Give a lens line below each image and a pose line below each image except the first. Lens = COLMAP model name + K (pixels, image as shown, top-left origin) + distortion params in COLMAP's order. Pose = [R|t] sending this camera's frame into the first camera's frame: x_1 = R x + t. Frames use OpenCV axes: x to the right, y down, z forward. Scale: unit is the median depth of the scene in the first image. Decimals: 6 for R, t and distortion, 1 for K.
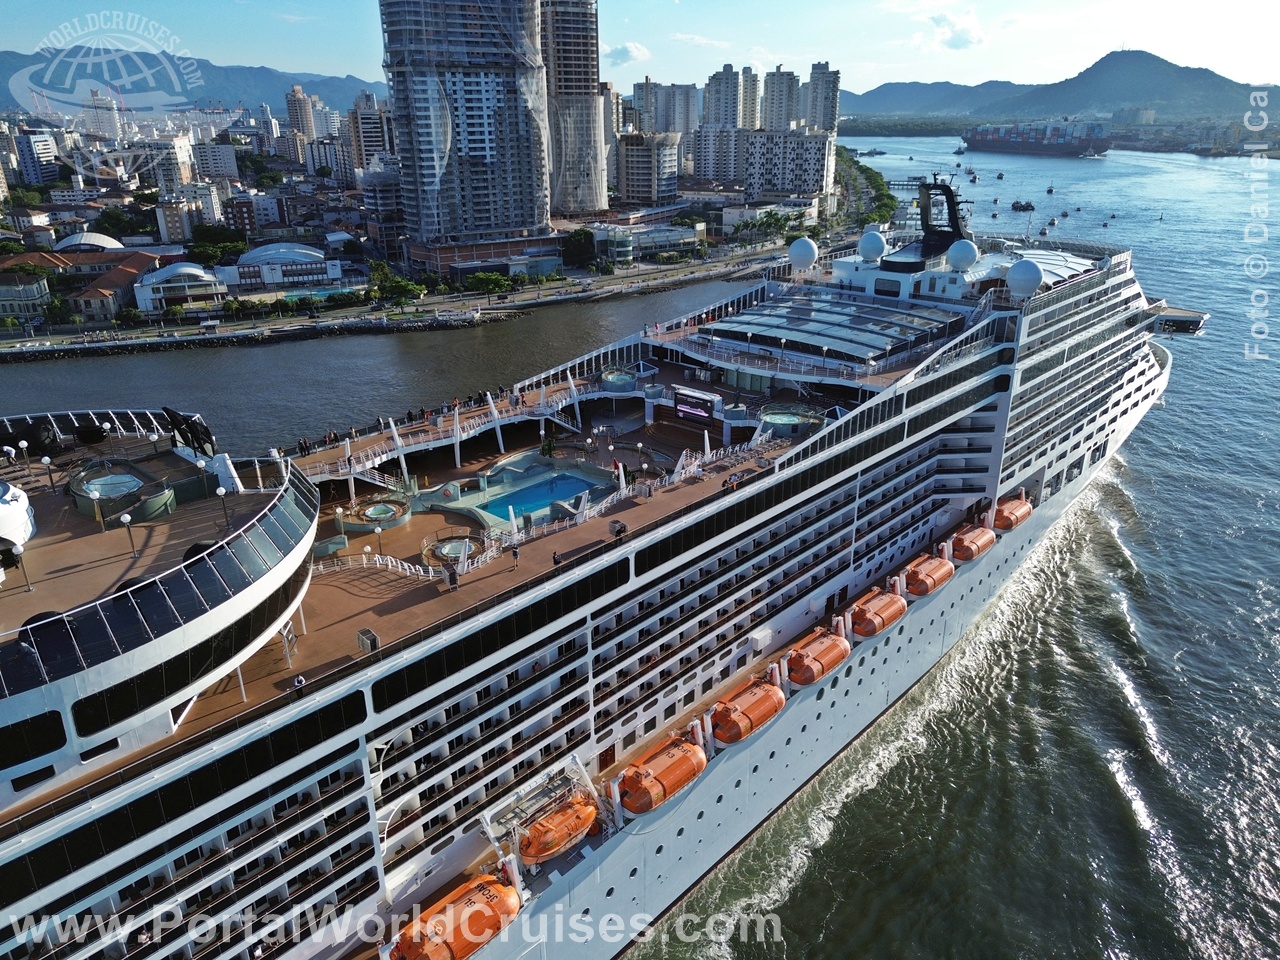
lens RADIAL K [[913.5, 0, 640.0], [0, 913.5, 480.0], [0, 0, 1]] dist [0.002729, 0.001152]
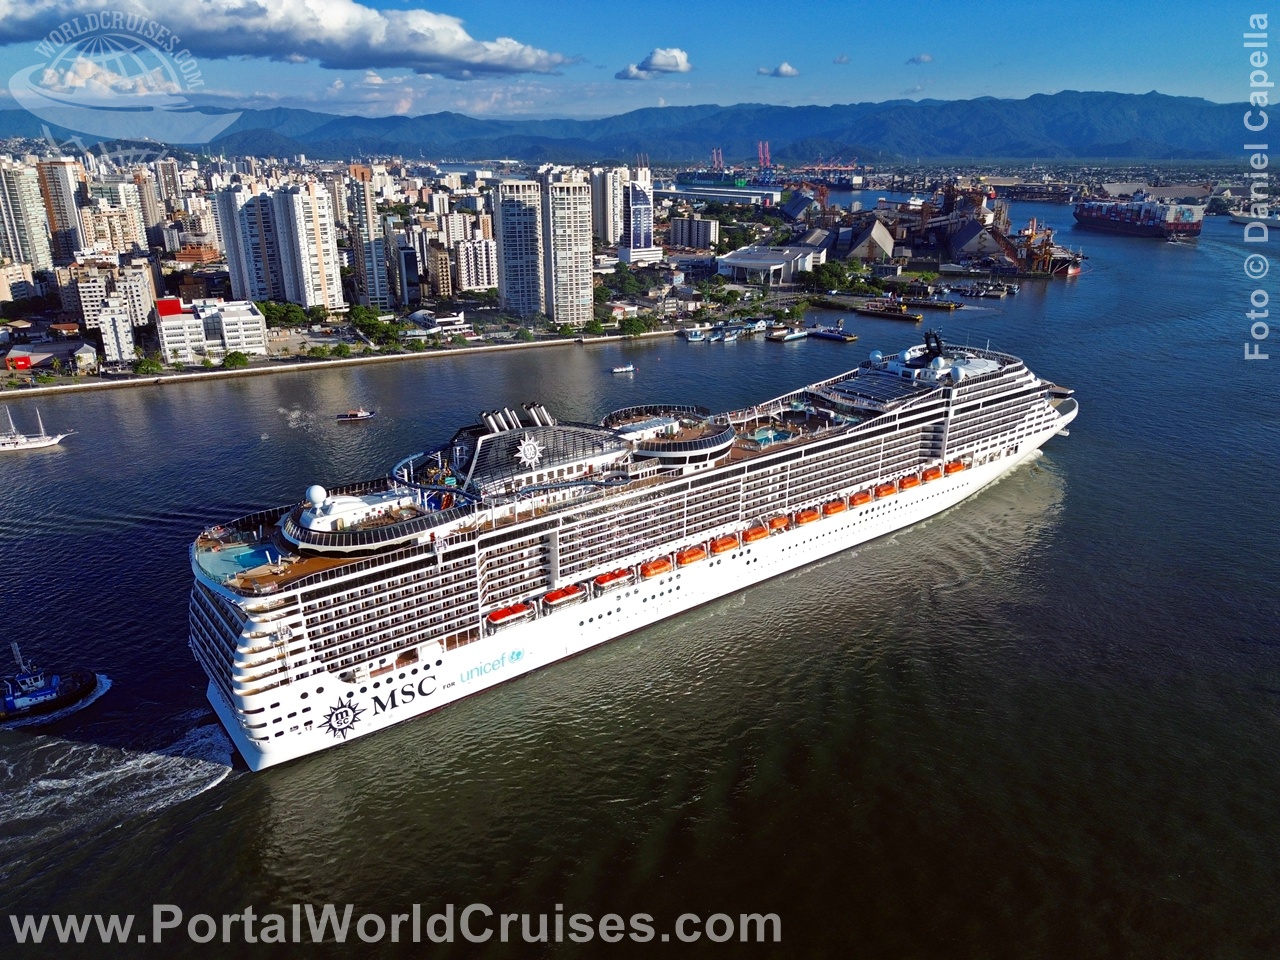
lens RADIAL K [[913.5, 0, 640.0], [0, 913.5, 480.0], [0, 0, 1]] dist [0.002729, 0.001152]
pose [[0.987321, 0.066400, -0.144184, -0.079143], [-0.071108, 0.997083, -0.027745, 0.231875], [0.141921, 0.037646, 0.989162, -1.820240]]
